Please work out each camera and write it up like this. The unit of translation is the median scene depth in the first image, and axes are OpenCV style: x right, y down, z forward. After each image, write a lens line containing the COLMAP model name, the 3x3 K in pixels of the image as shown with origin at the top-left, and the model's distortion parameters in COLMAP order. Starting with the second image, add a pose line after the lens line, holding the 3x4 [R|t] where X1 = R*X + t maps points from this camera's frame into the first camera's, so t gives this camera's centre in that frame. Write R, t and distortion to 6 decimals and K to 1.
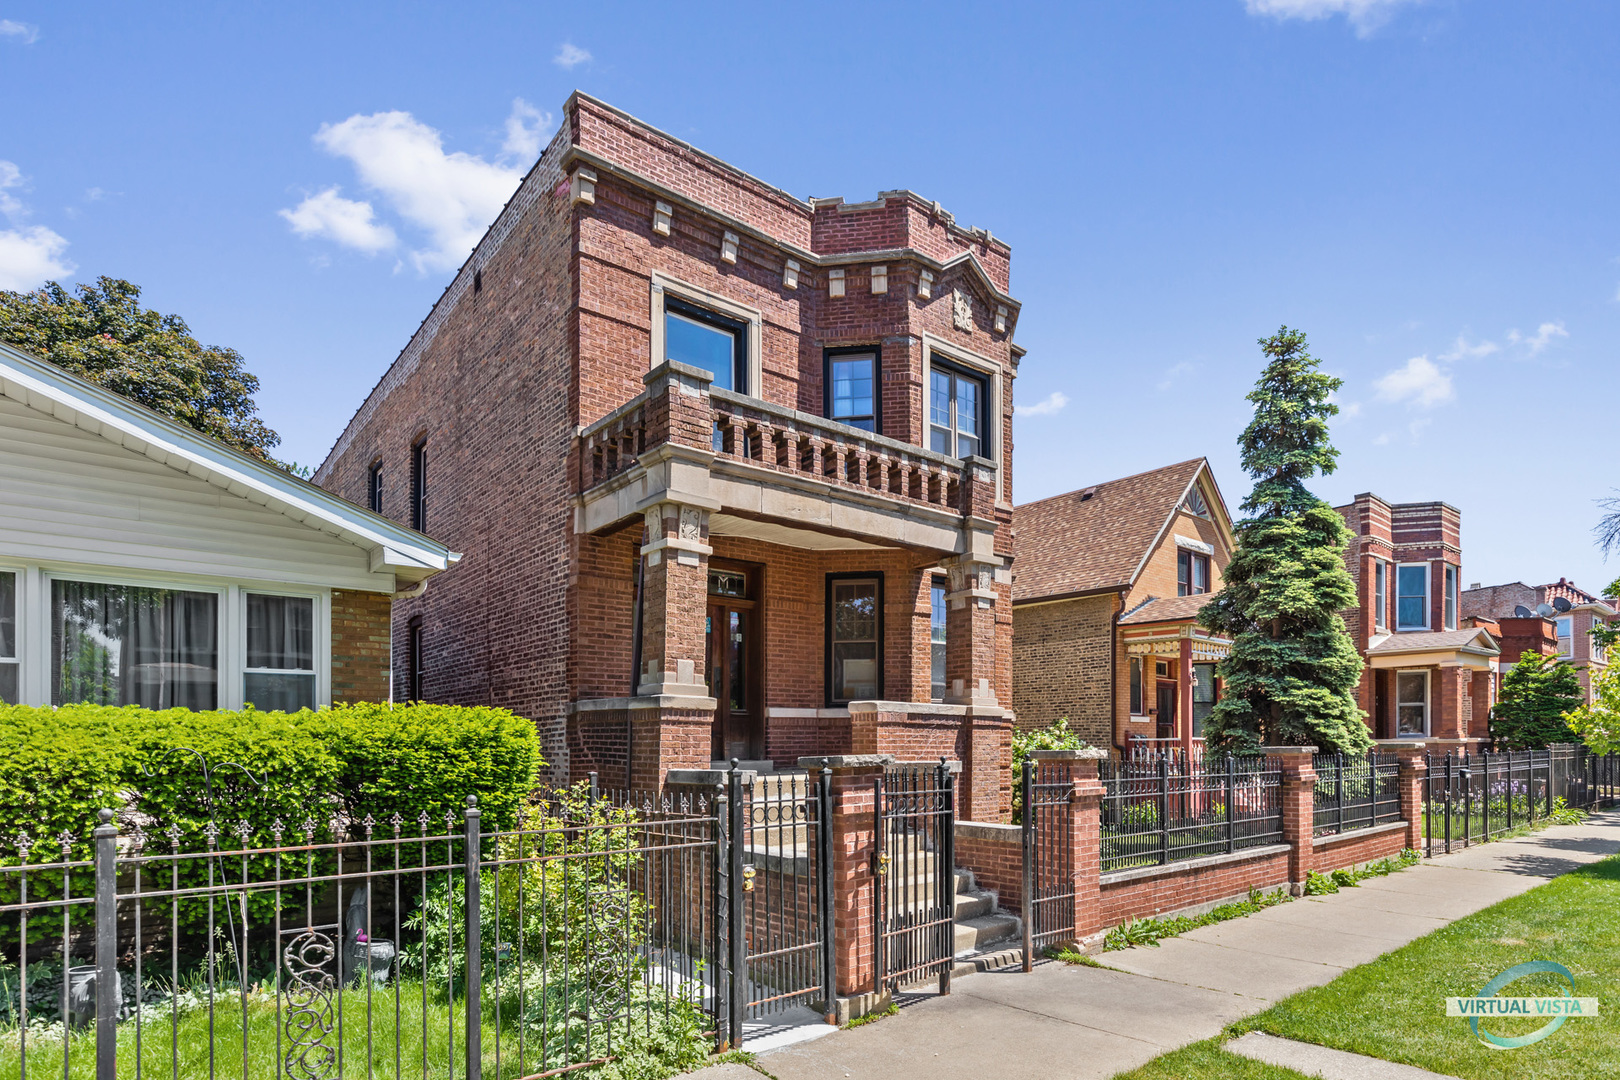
lens RADIAL K [[860.0, 0, 810.3], [0, 860.0, 737.1], [0, 0, 1]] dist [0.001030, -0.000224]
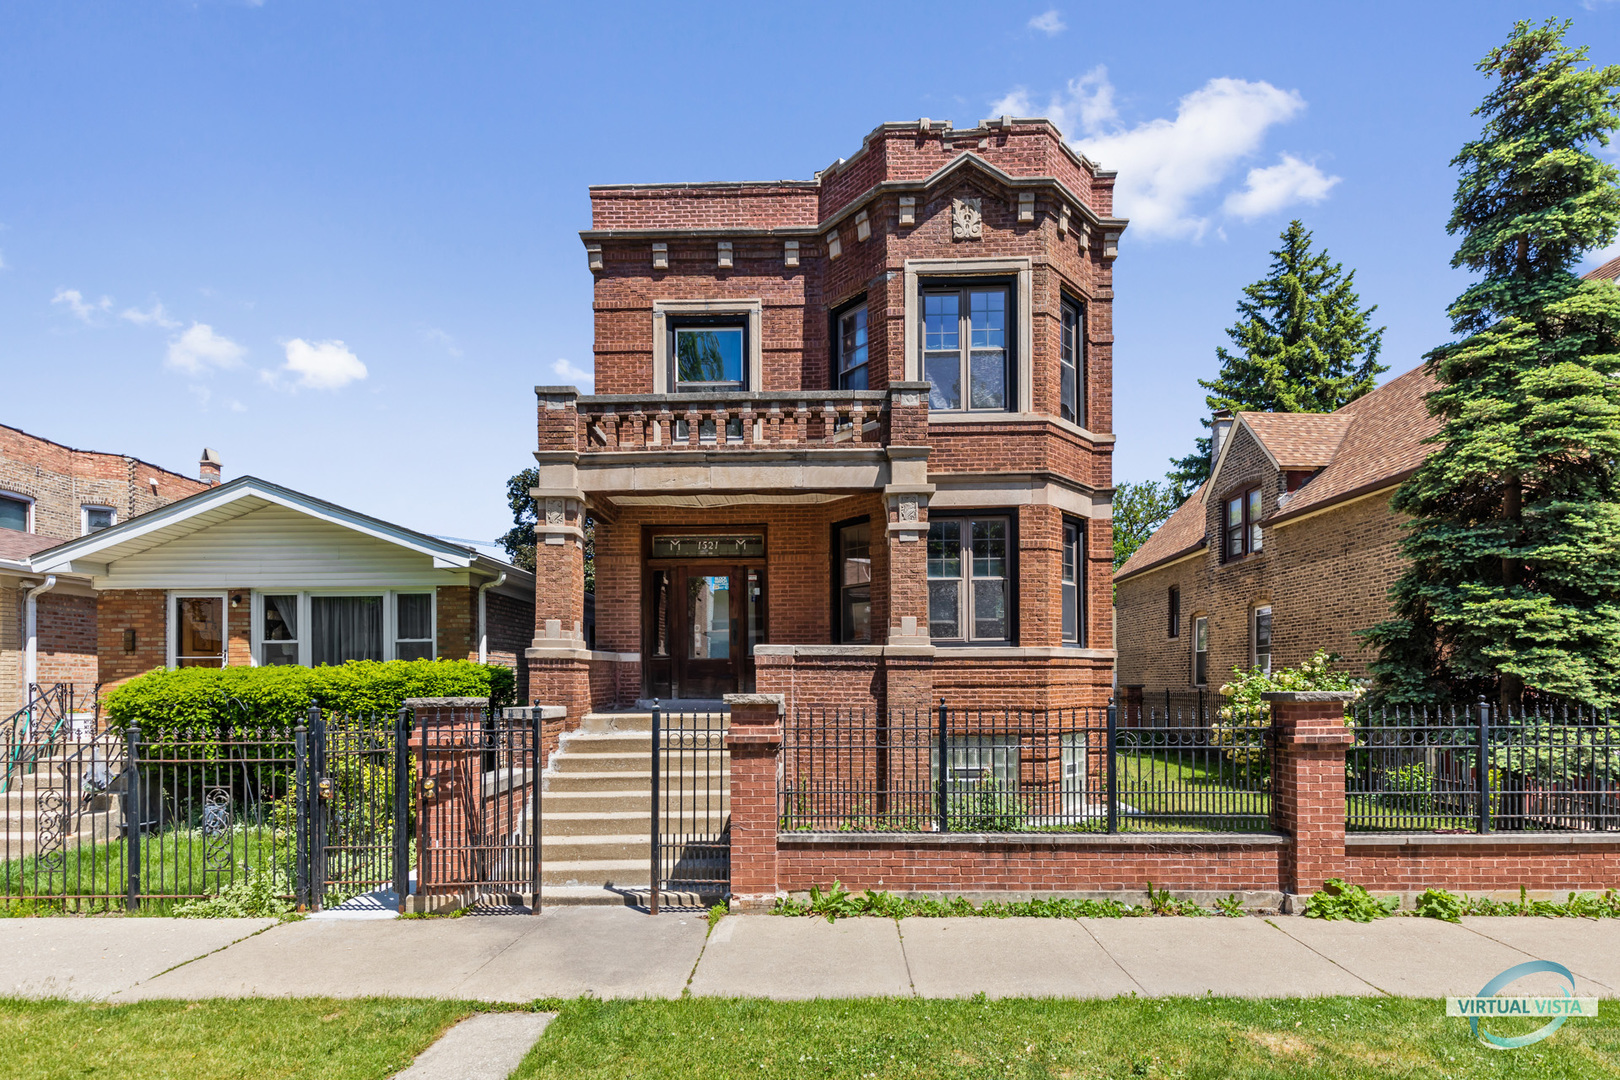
lens RADIAL K [[746.7, 0, 812.1], [0, 746.7, 681.1], [0, 0, 1]] dist [0.002016, 0.000012]
pose [[0.761187, 0.000676, -0.648532, 0.626918], [0.006129, 0.999947, 0.008235, -0.004199], [0.648503, -0.010243, 0.761143, 0.297442]]
